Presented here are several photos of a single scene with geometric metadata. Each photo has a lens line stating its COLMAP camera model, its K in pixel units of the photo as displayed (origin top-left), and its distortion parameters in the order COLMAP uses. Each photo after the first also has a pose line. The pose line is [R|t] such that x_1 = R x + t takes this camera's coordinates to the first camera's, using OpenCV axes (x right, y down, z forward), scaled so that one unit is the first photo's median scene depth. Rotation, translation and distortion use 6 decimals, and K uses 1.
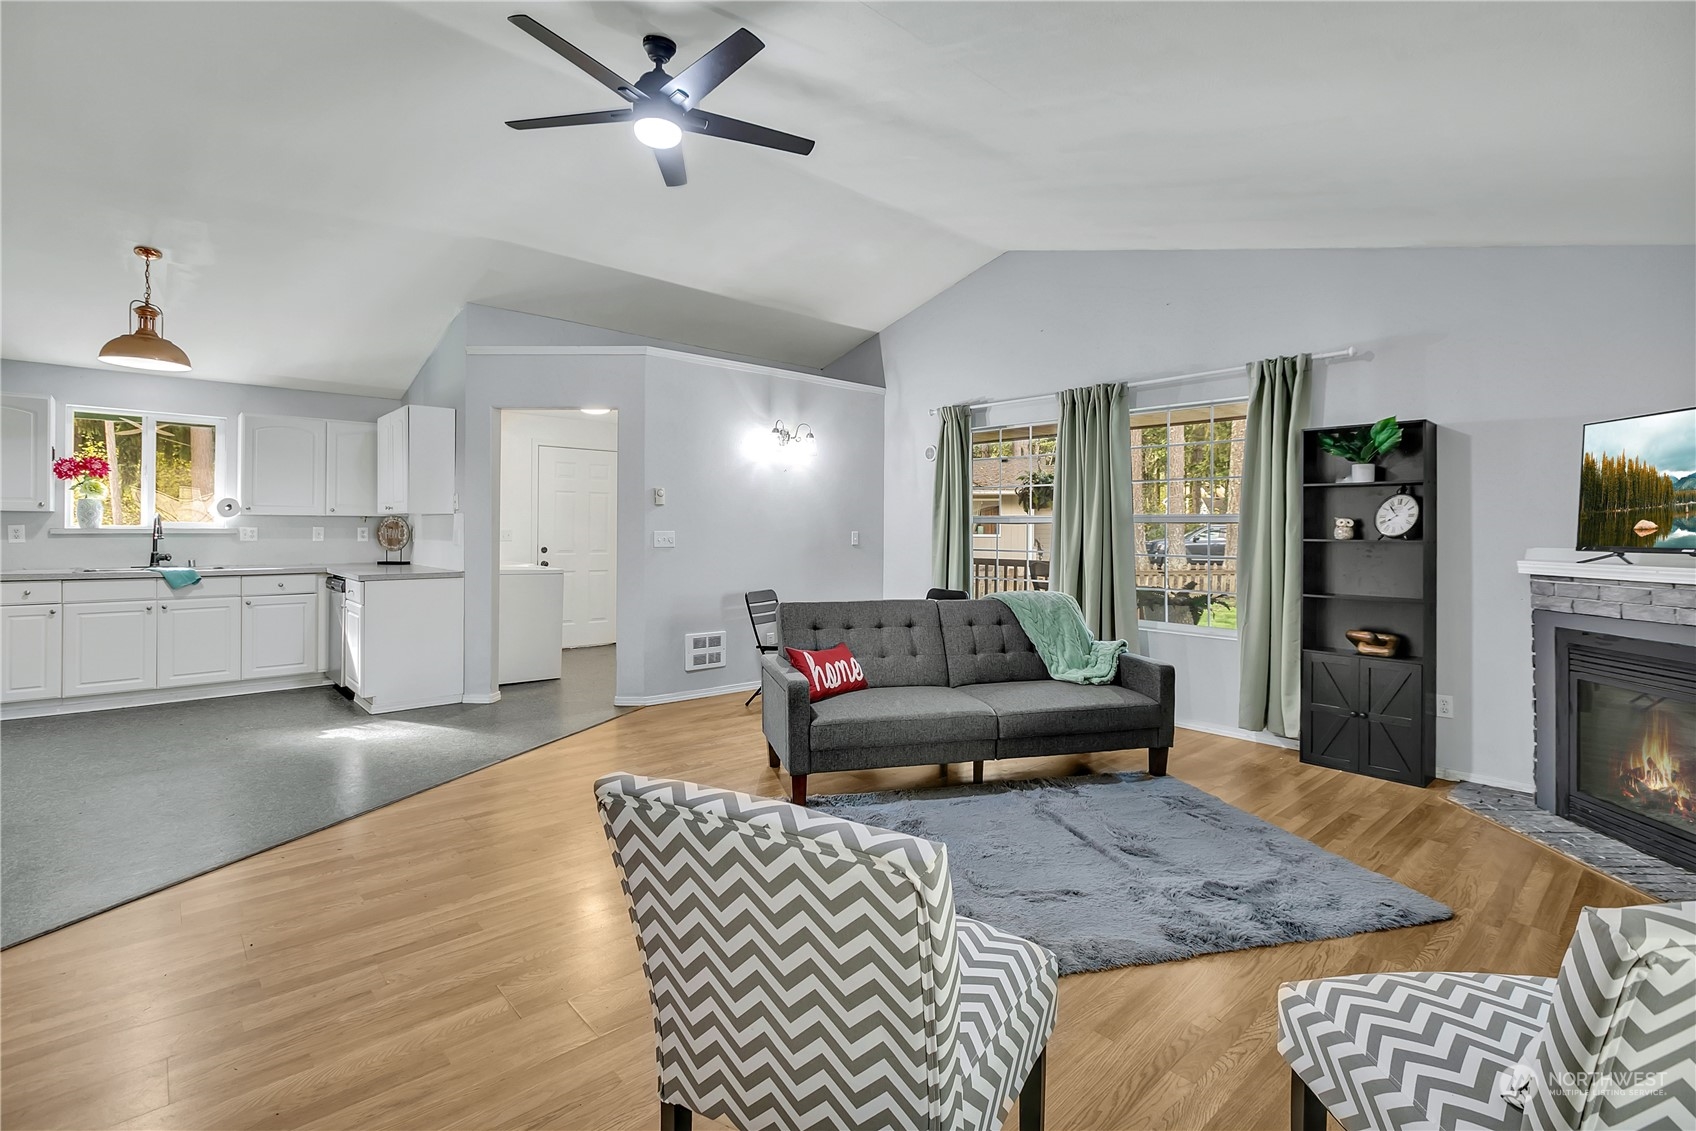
lens RADIAL K [[776.0, 0, 868.7], [0, 776.0, 543.9], [0, 0, 1]] dist [-0.000756, -0.000309]
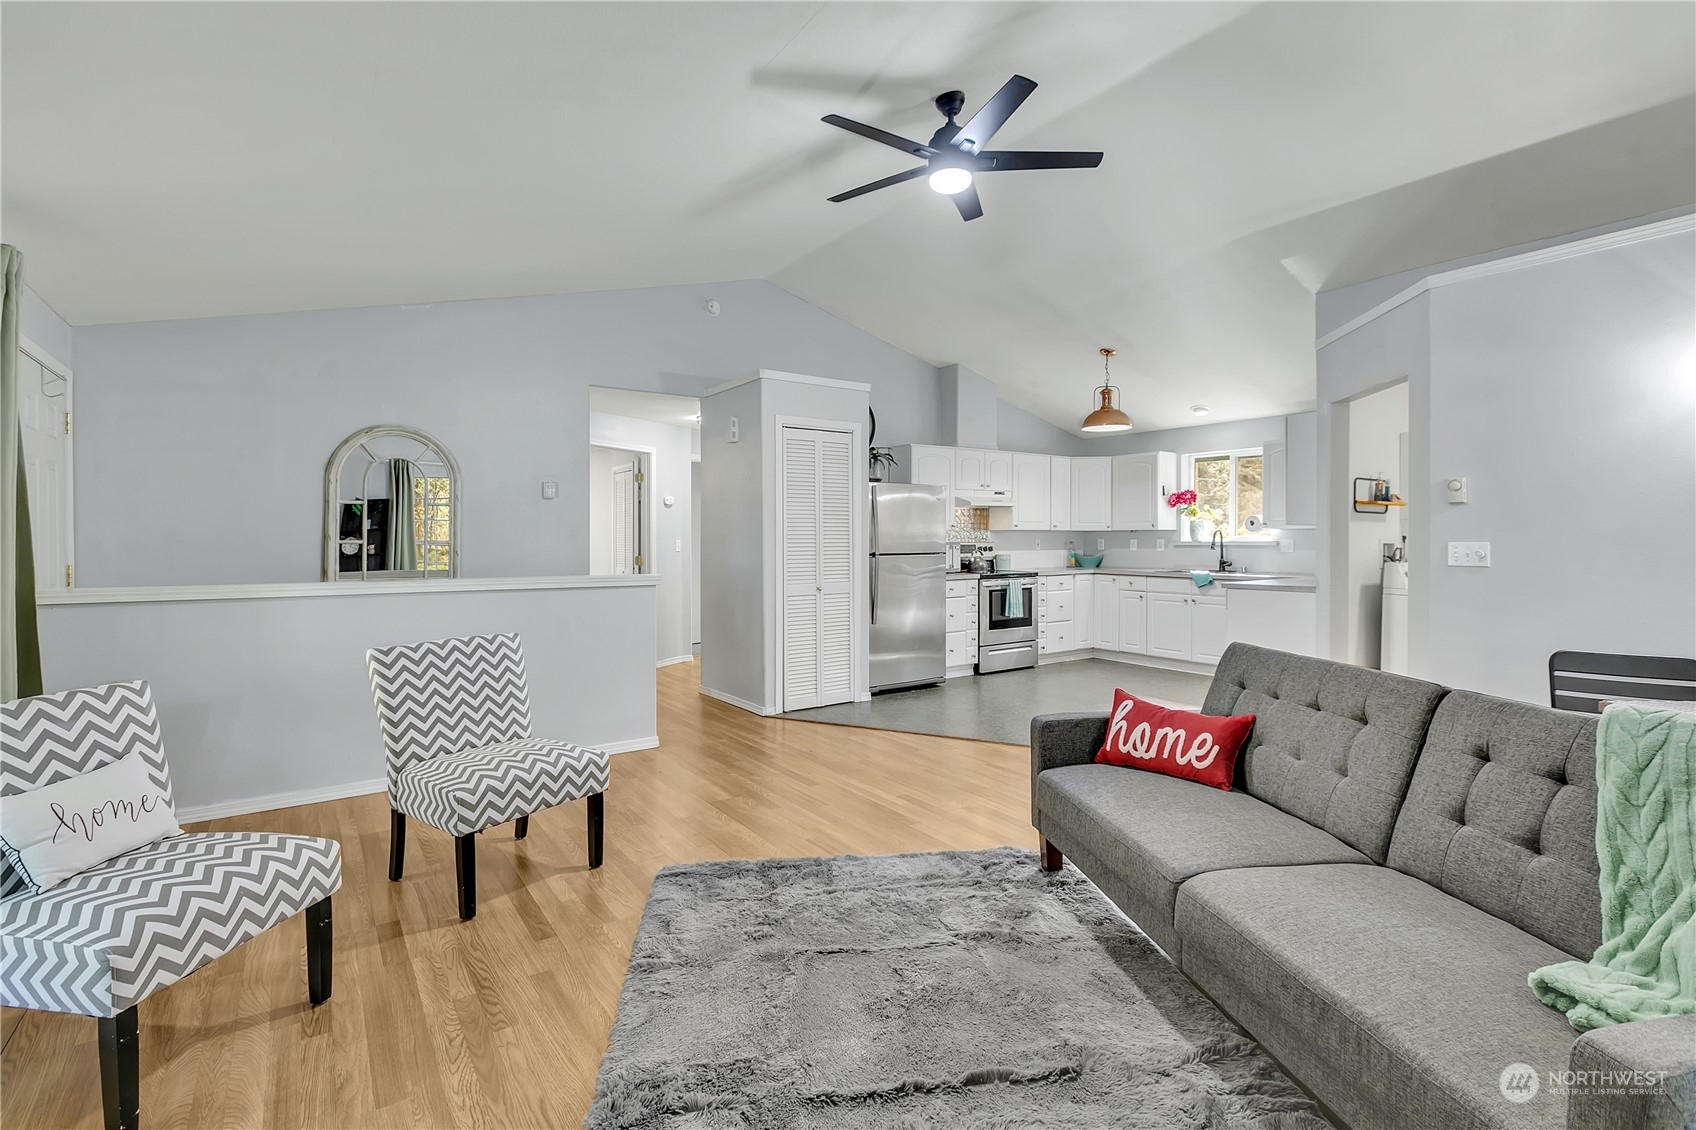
lens RADIAL K [[807.9, 0, 848.0], [0, 807.9, 565.0], [0, 0, 1]] dist [0.001000, 0.000075]
pose [[-0.151378, 0.025597, -0.988145, 0.660238], [-0.020536, 0.999367, 0.029033, -0.007901], [0.988263, 0.024687, -0.150756, 0.760722]]
